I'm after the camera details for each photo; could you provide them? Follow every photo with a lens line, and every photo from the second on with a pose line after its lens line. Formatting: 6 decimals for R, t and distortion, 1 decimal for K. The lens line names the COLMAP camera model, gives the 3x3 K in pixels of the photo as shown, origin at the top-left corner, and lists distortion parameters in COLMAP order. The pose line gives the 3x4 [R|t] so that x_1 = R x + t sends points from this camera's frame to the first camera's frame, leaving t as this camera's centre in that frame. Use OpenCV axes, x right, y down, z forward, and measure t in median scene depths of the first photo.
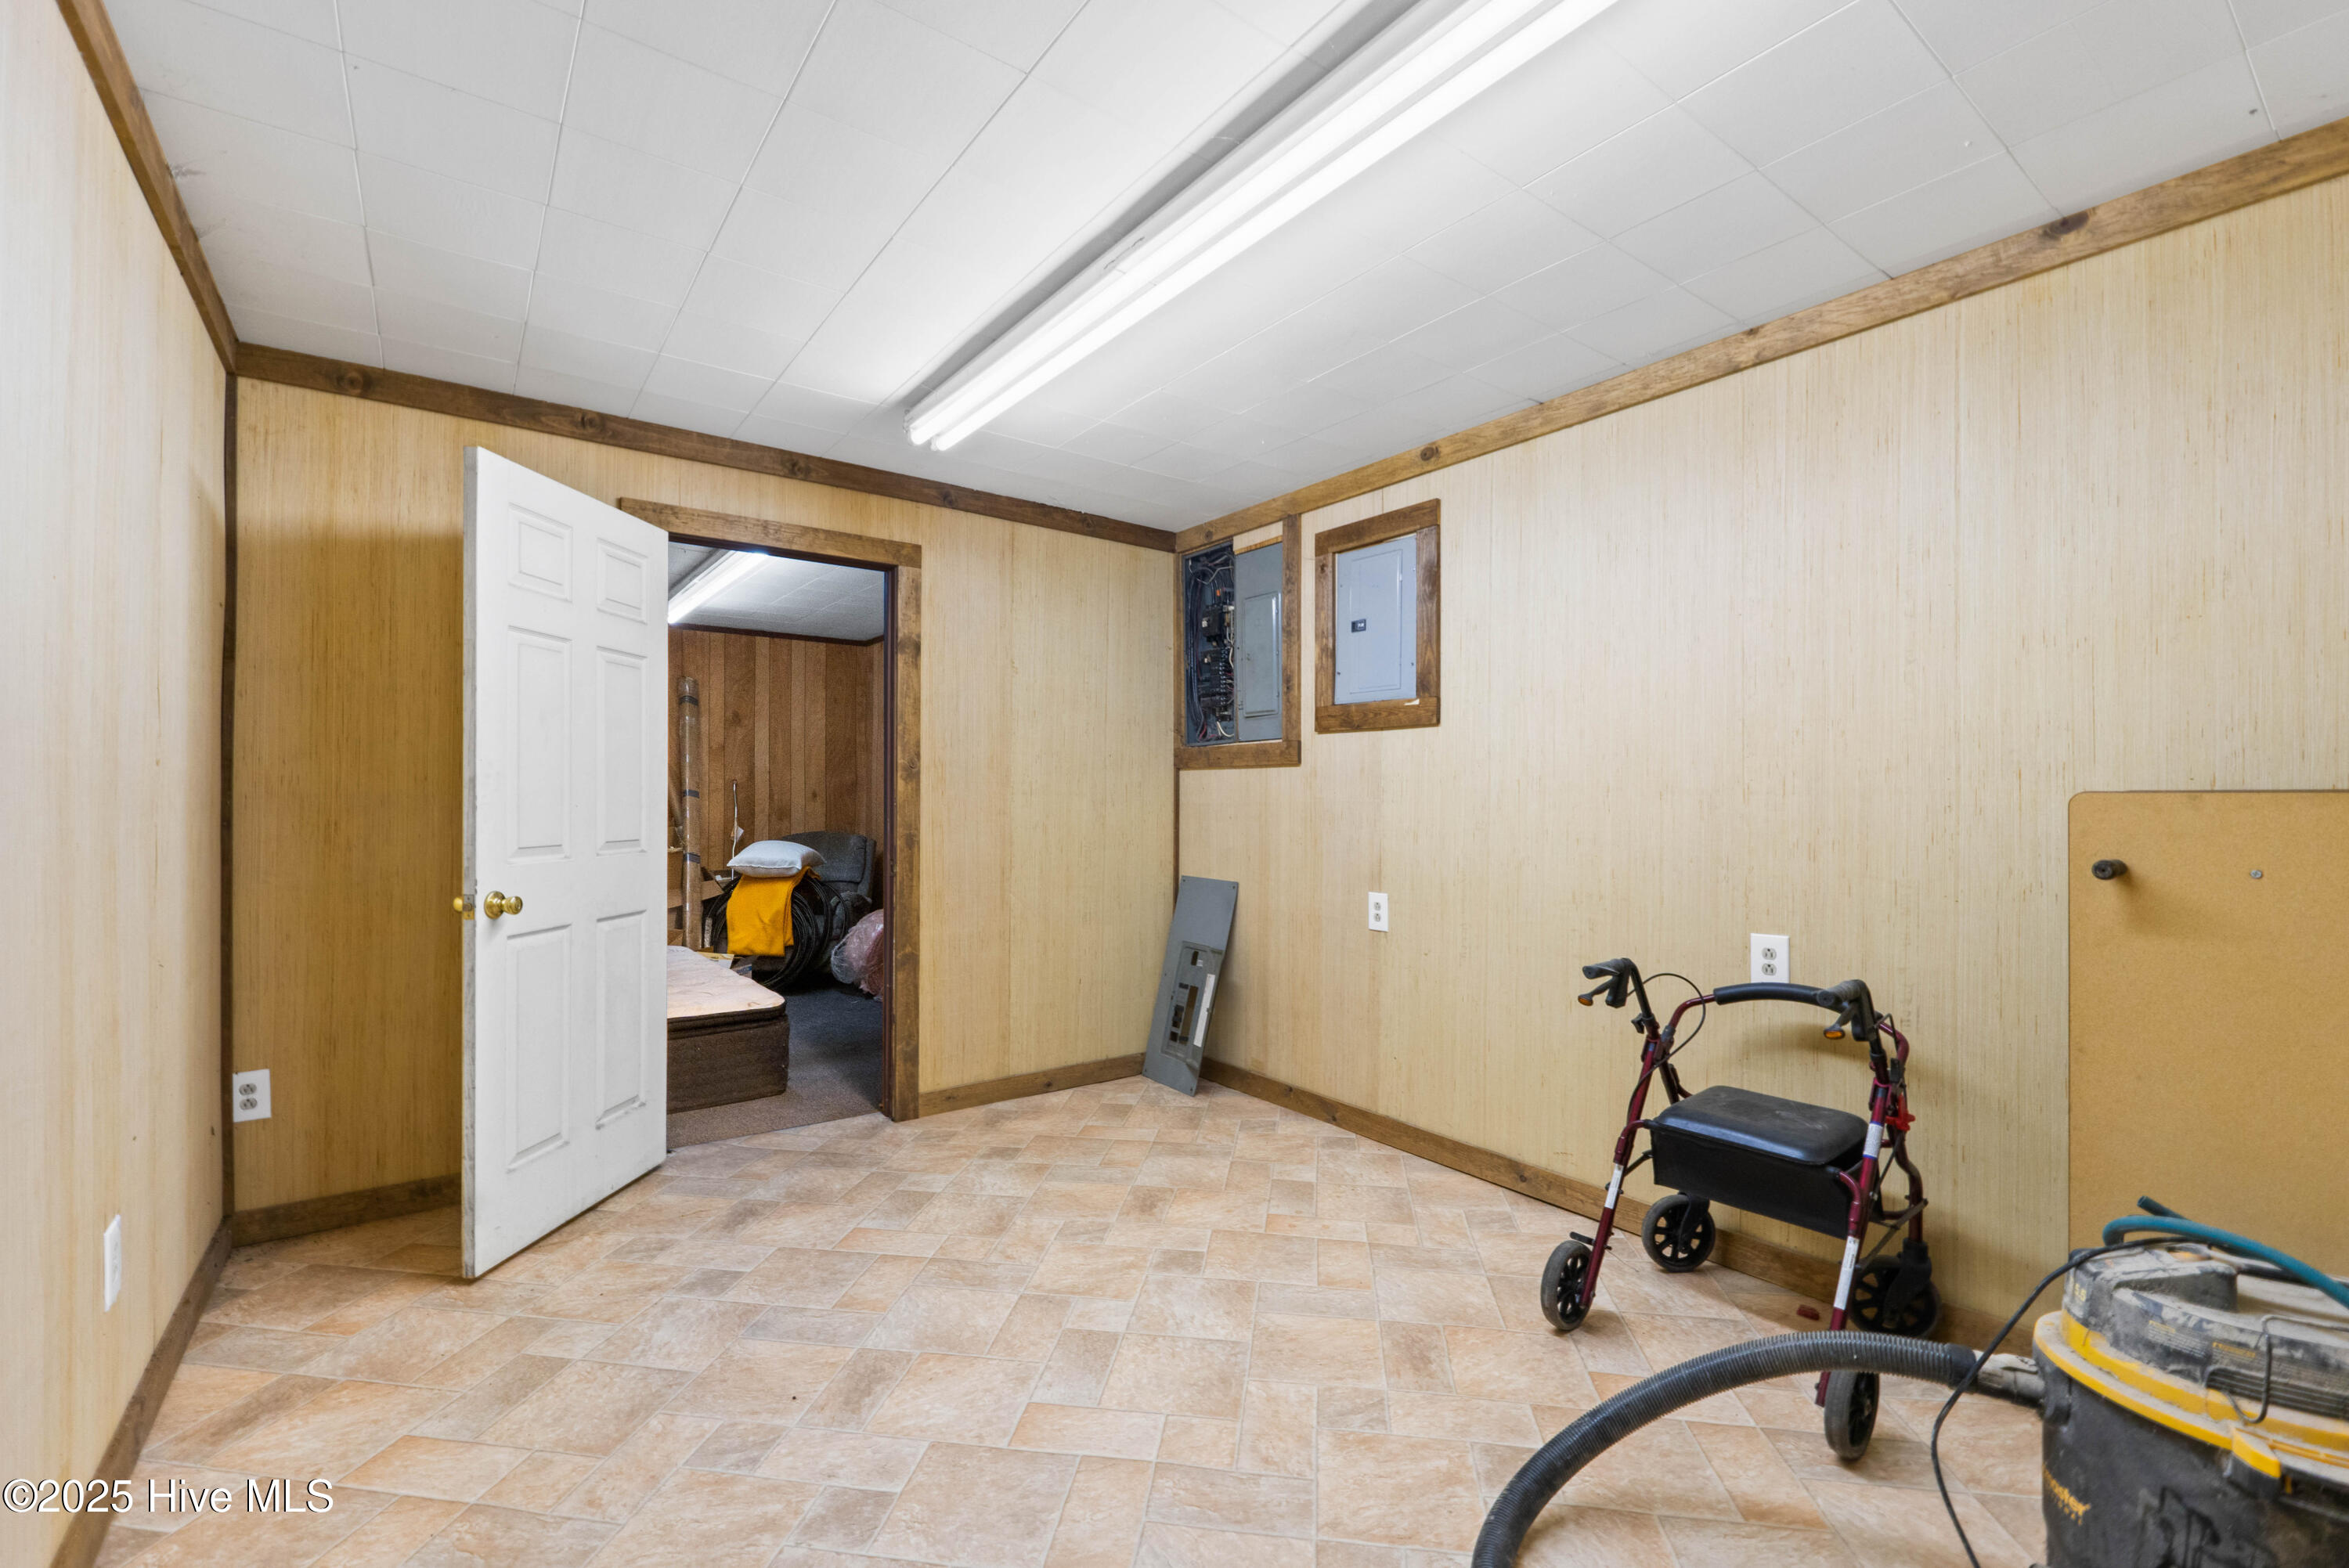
lens RADIAL K [[1031.9, 0, 1181.0], [0, 1031.9, 807.8], [0, 0, 1]] dist [-0.000701, -0.000119]
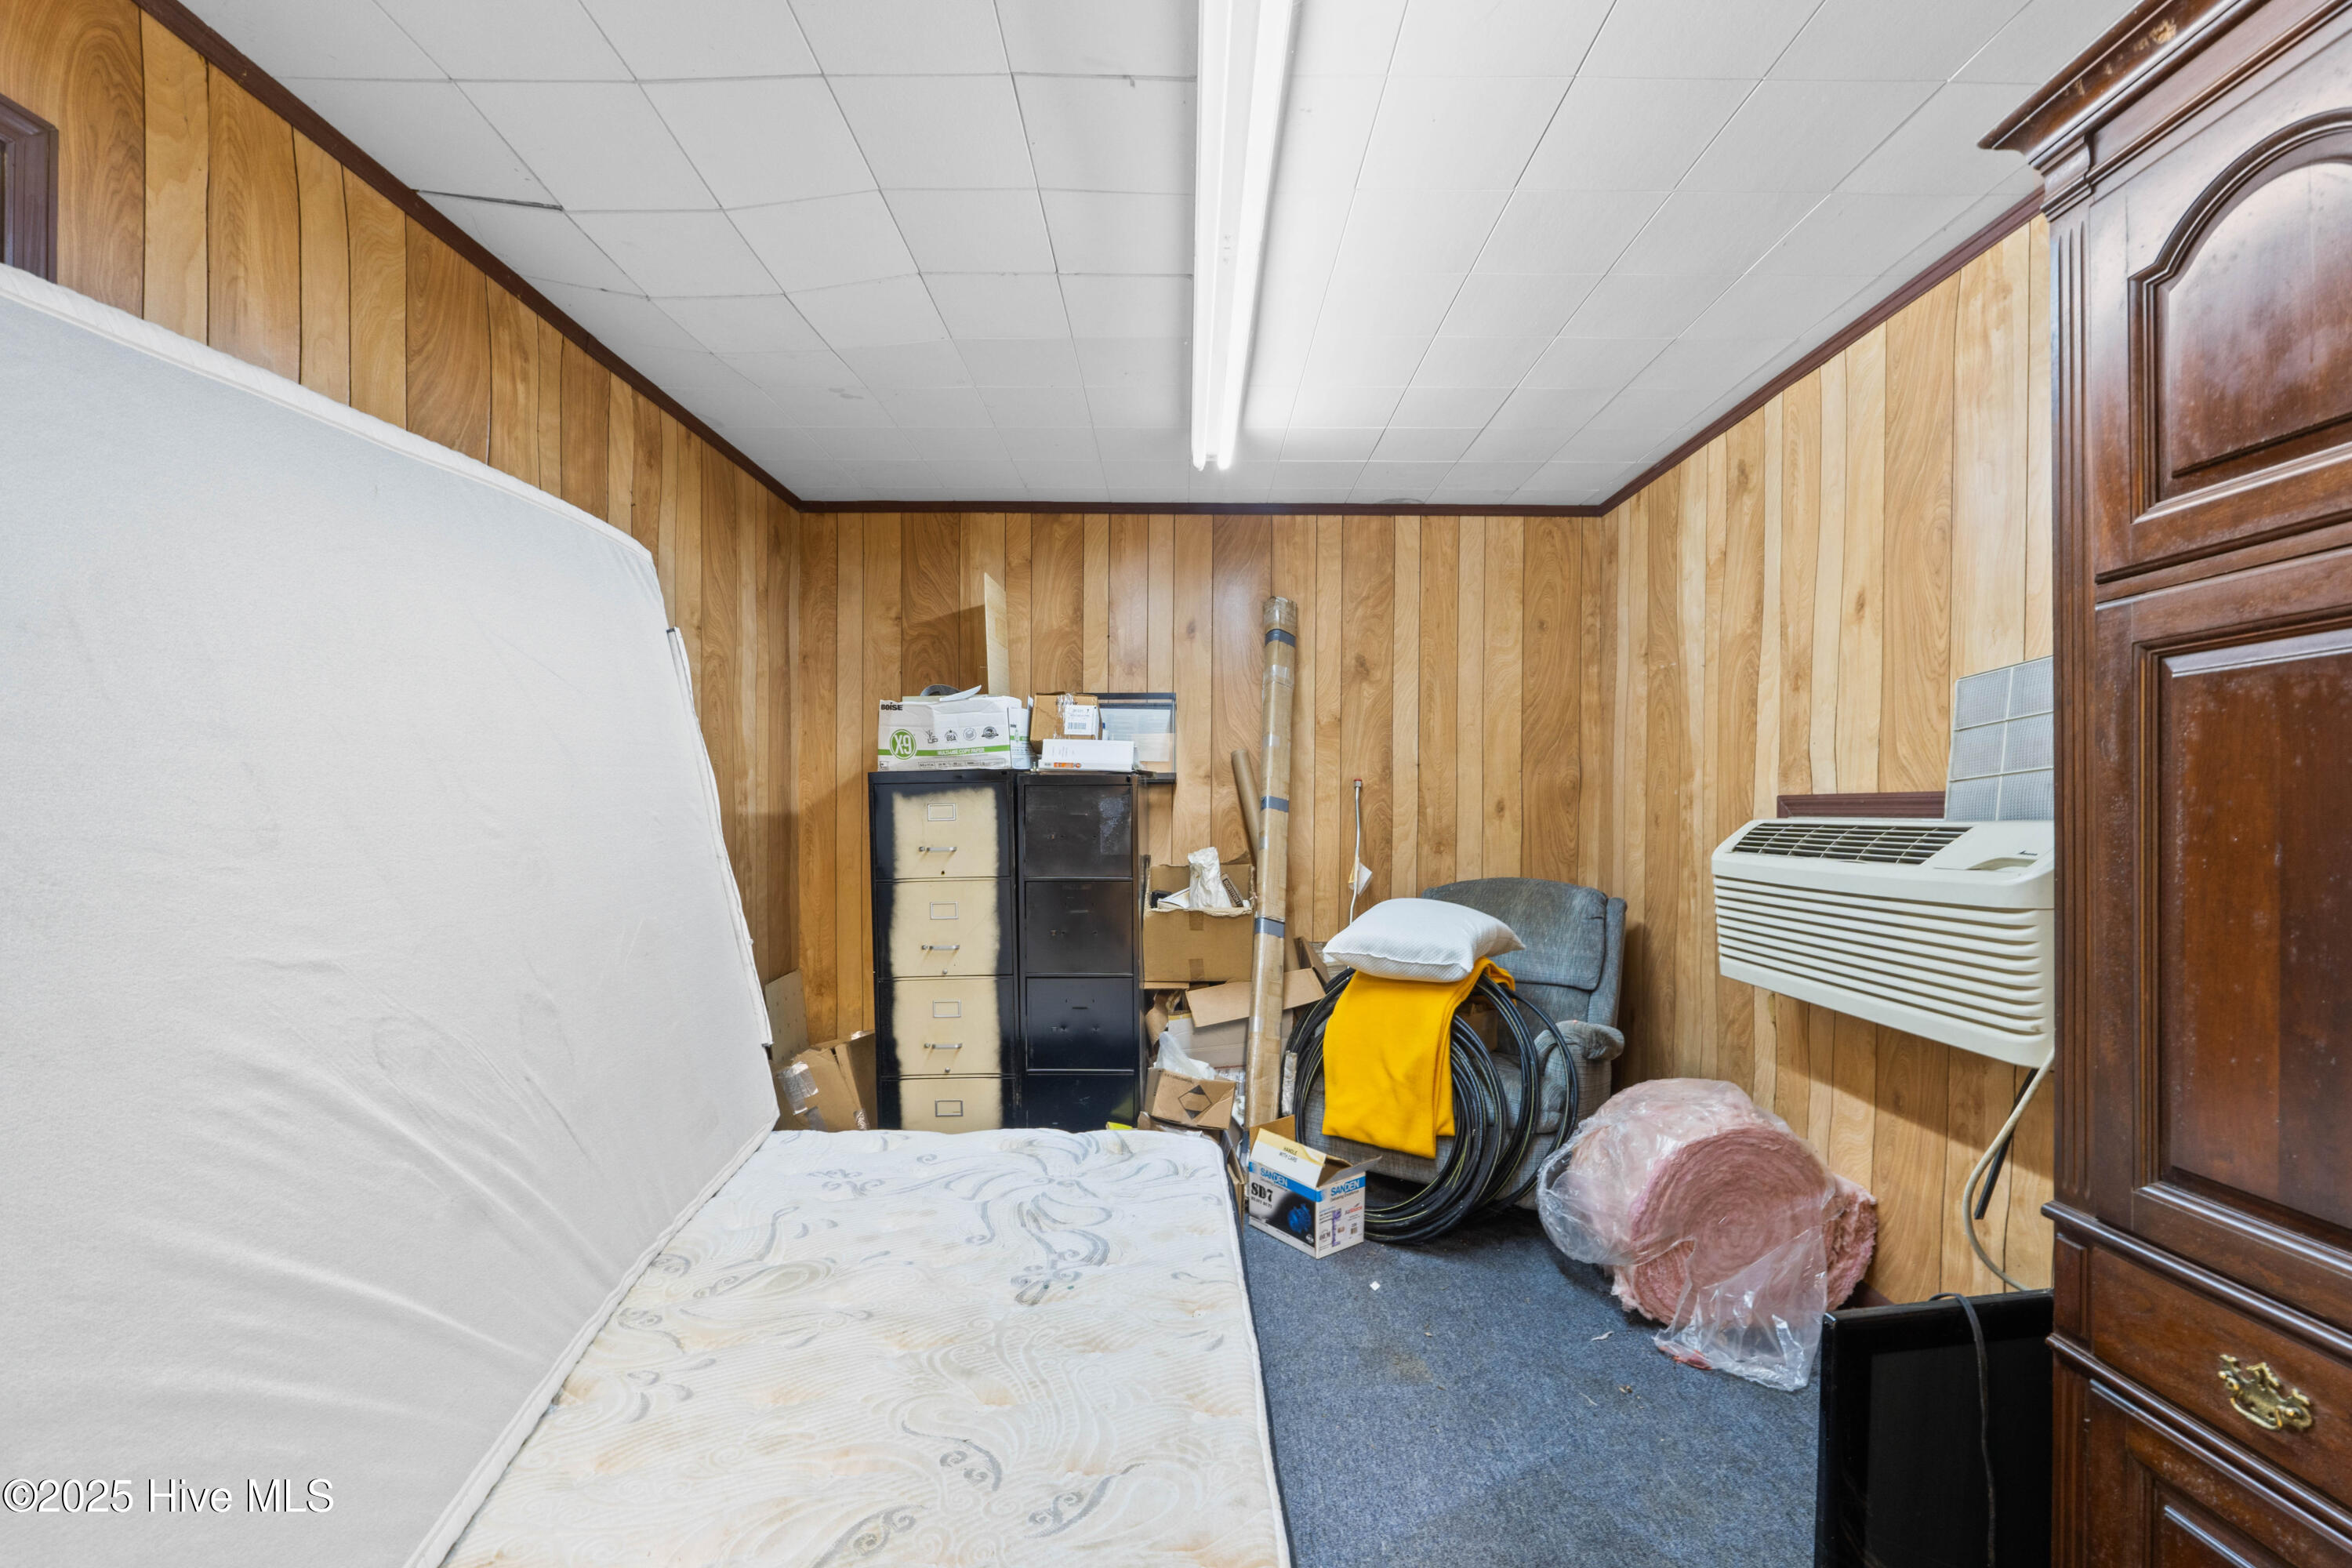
lens RADIAL K [[1033.4, 0, 1182.5], [0, 1033.4, 807.8], [0, 0, 1]] dist [-0.000701, -0.000119]
pose [[0.803576, 0.000183, -0.595202, -0.182681], [-0.007832, 0.999917, -0.010266, -0.005566], [0.595150, 0.012911, 0.803511, 0.510234]]
